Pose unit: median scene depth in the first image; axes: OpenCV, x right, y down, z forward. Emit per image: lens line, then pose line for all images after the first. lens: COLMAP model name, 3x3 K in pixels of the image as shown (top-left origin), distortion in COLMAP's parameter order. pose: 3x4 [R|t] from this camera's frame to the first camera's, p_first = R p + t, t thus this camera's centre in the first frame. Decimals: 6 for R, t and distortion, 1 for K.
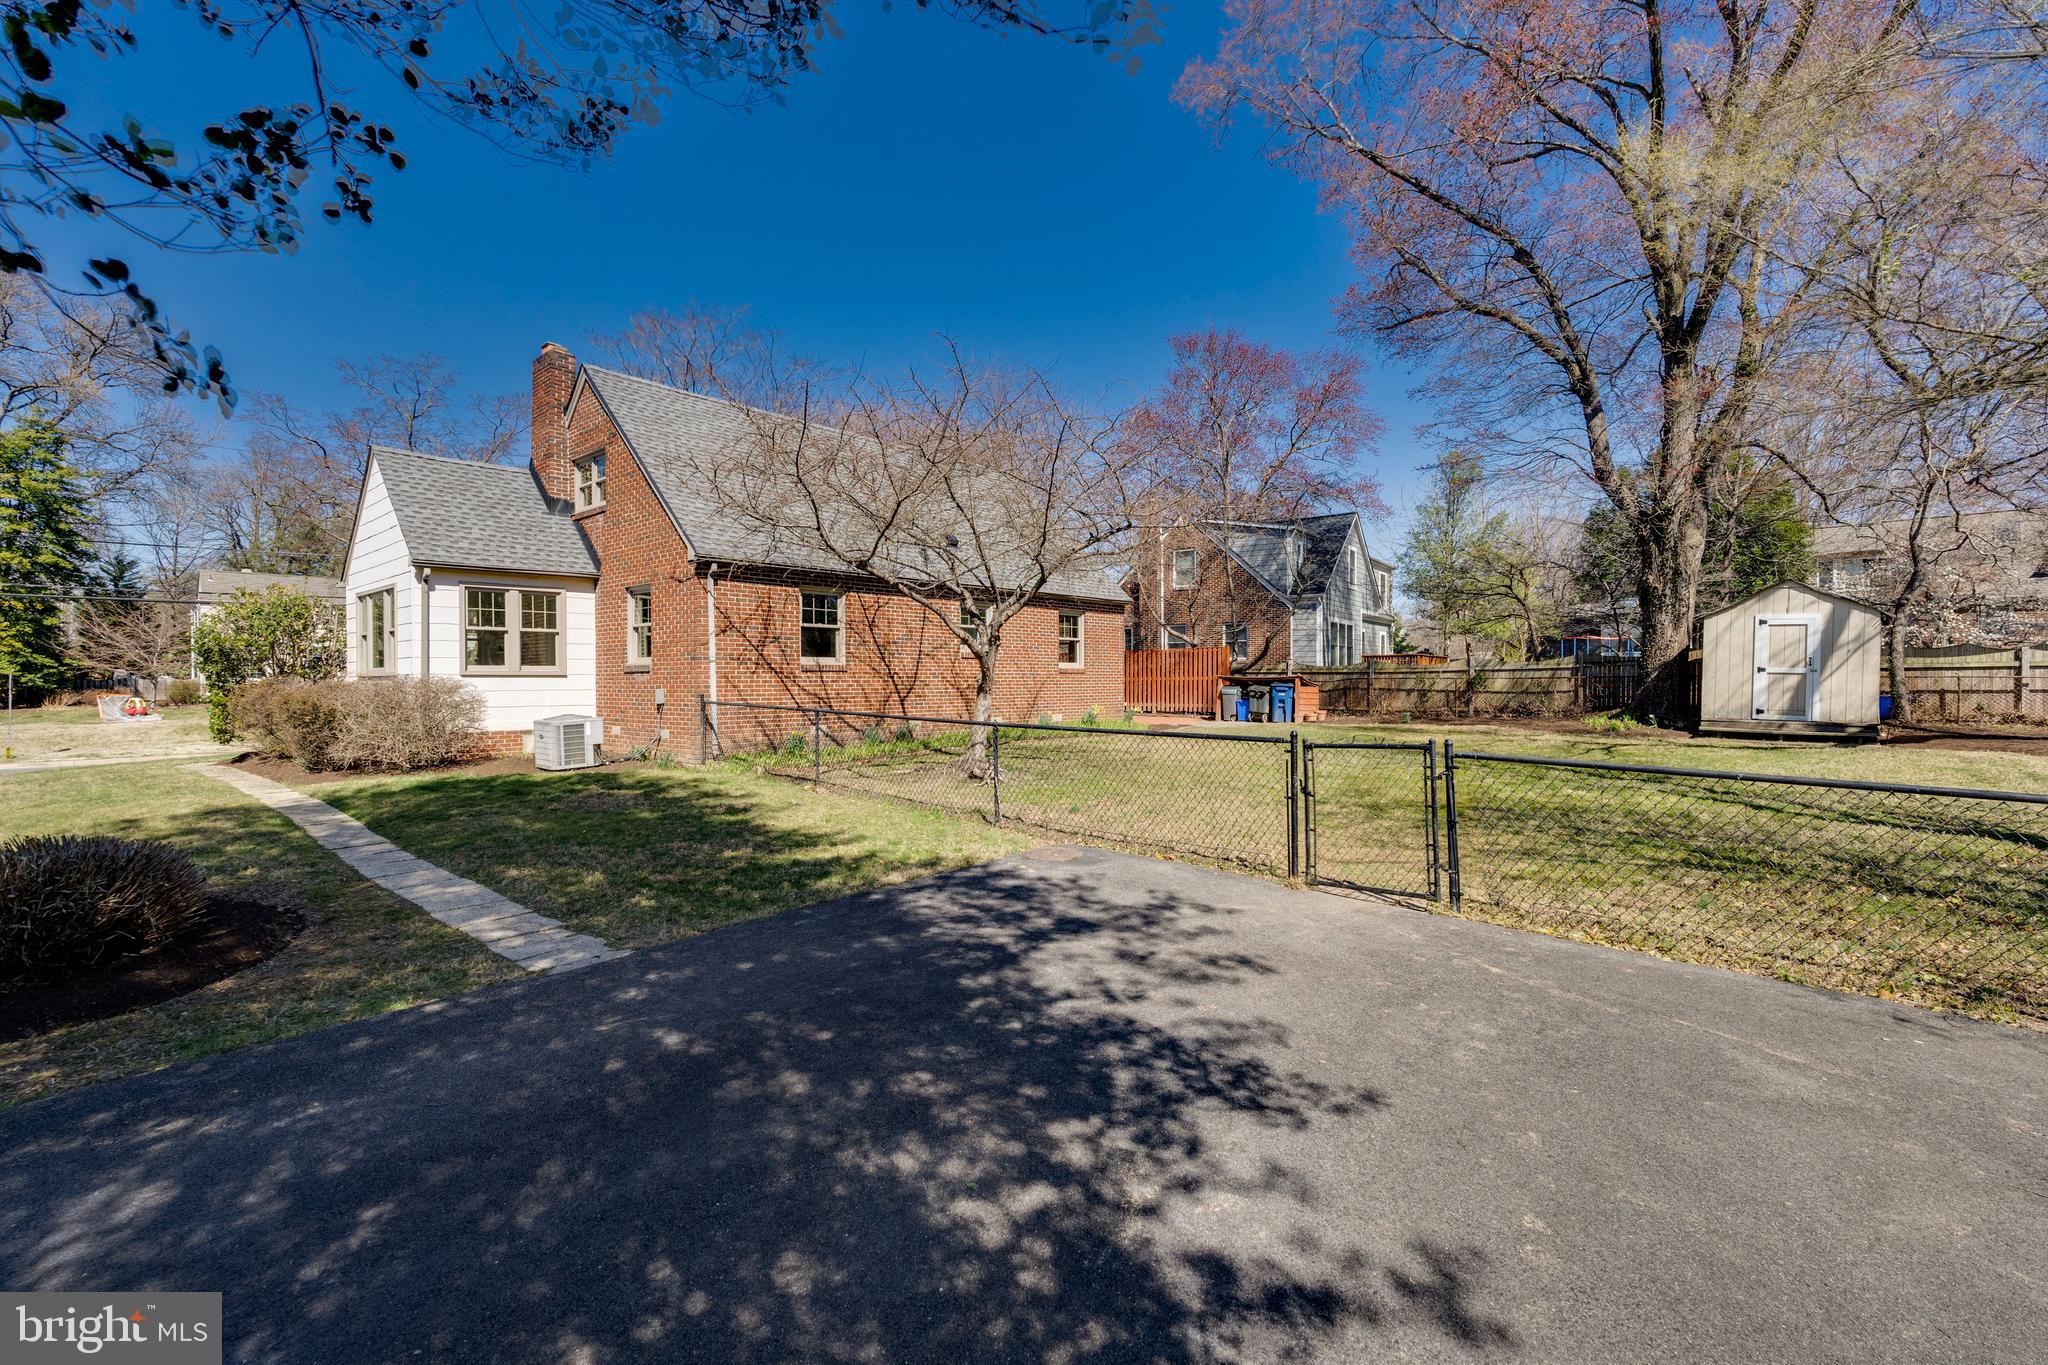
lens RADIAL K [[896.9, 0, 1022.1], [0, 896.9, 681.1], [0, 0, 1]] dist [-0.001079, -0.000311]
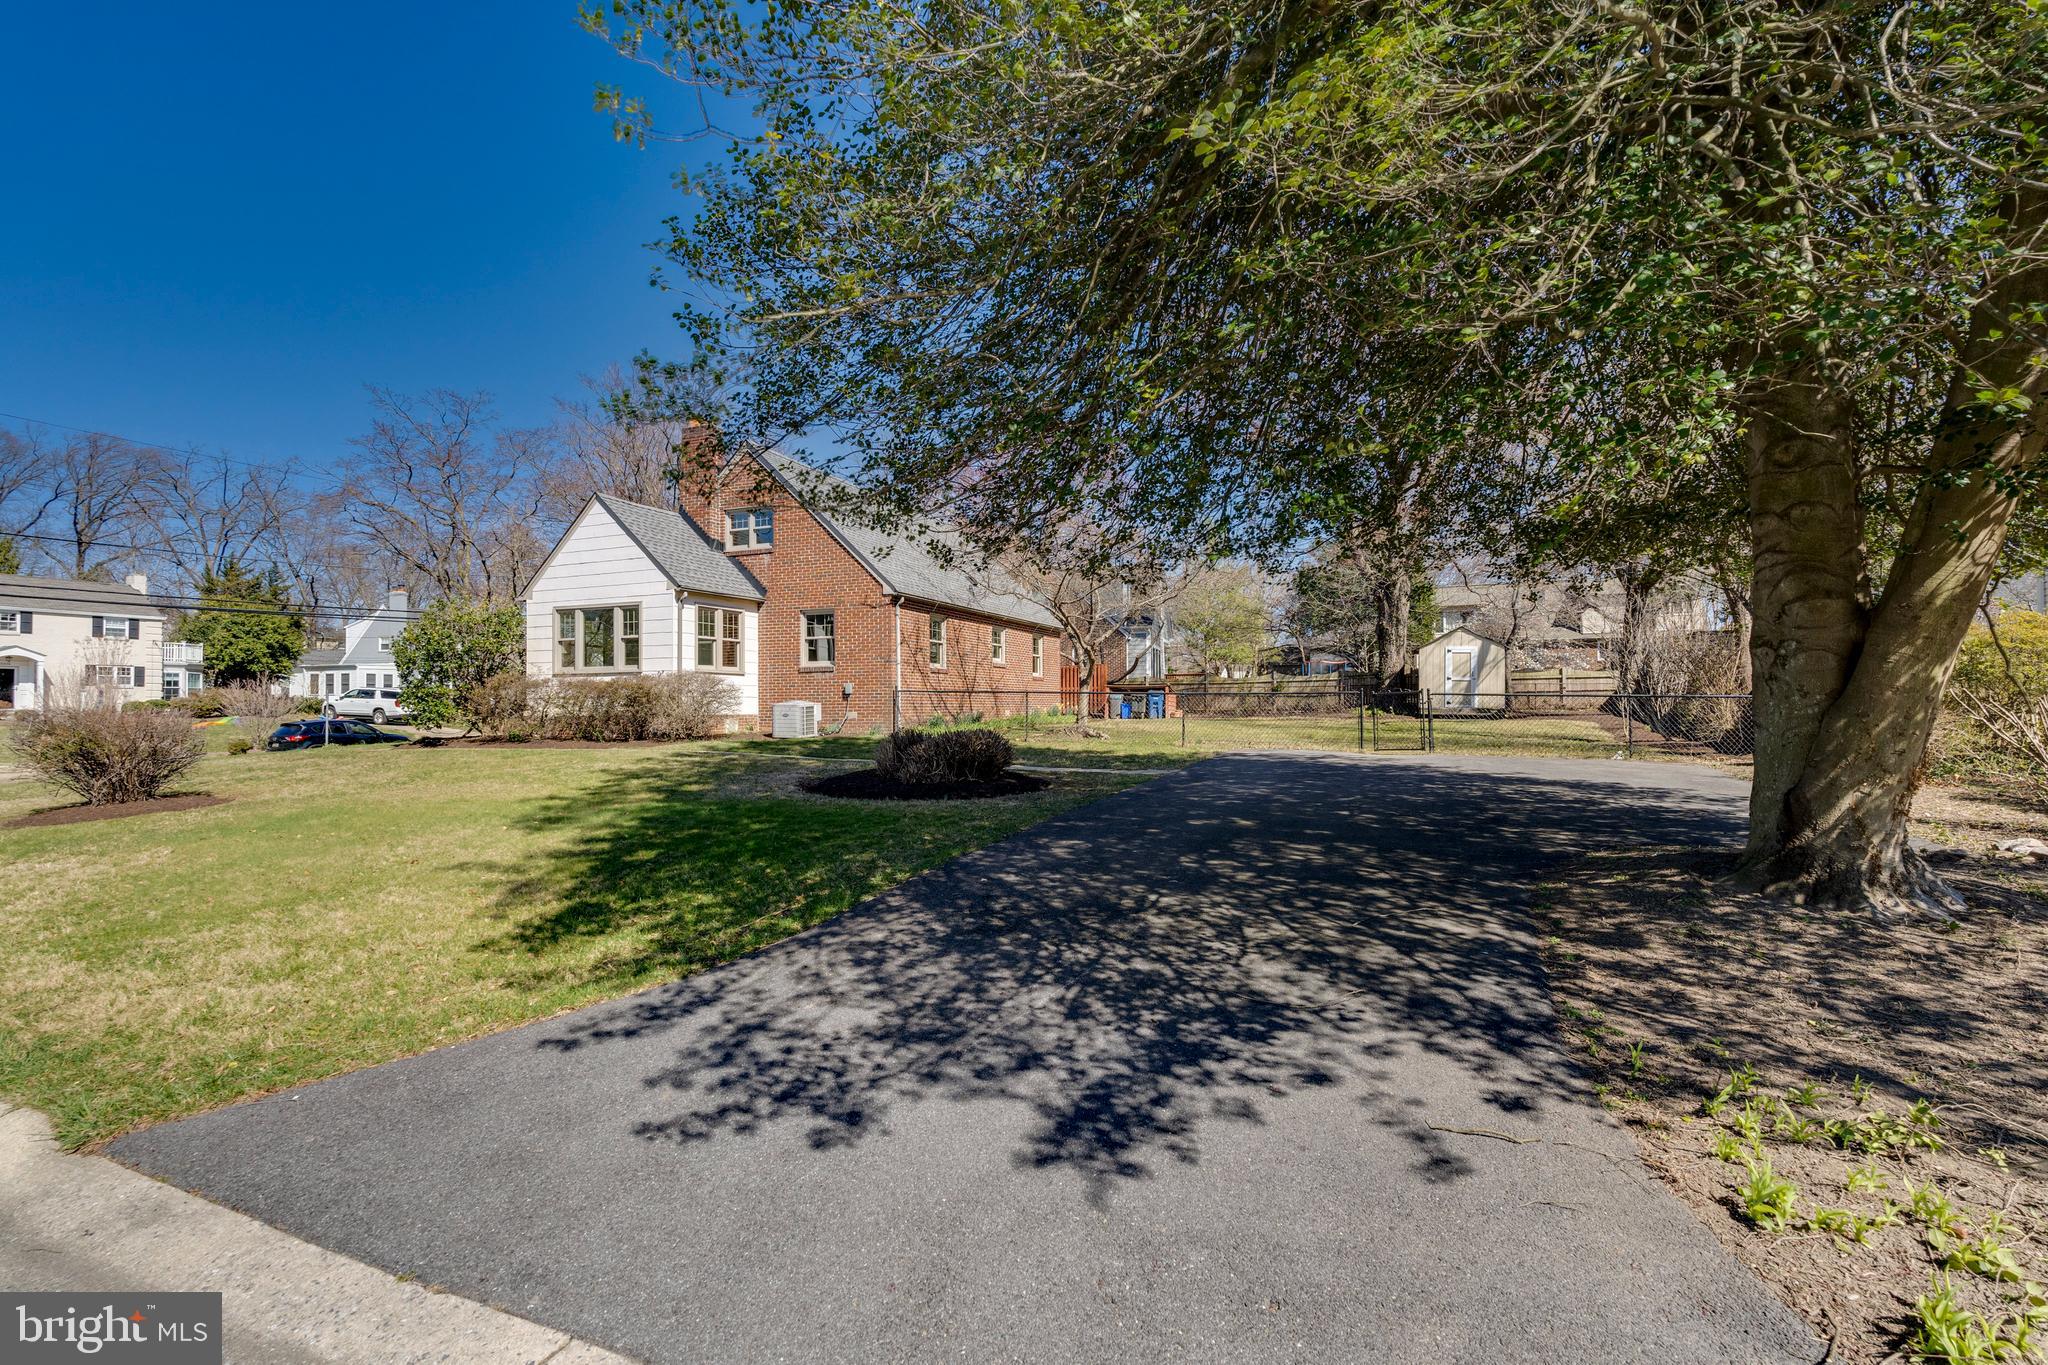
lens RADIAL K [[920.8, 0, 1024.8], [0, 920.8, 684.7], [0, 0, 1]] dist [-0.000282, -0.000081]
pose [[0.943282, 0.004779, 0.331957, -0.542165], [0.004406, 0.999628, -0.026909, 0.044855], [-0.331963, 0.026845, 0.942910, -0.402719]]
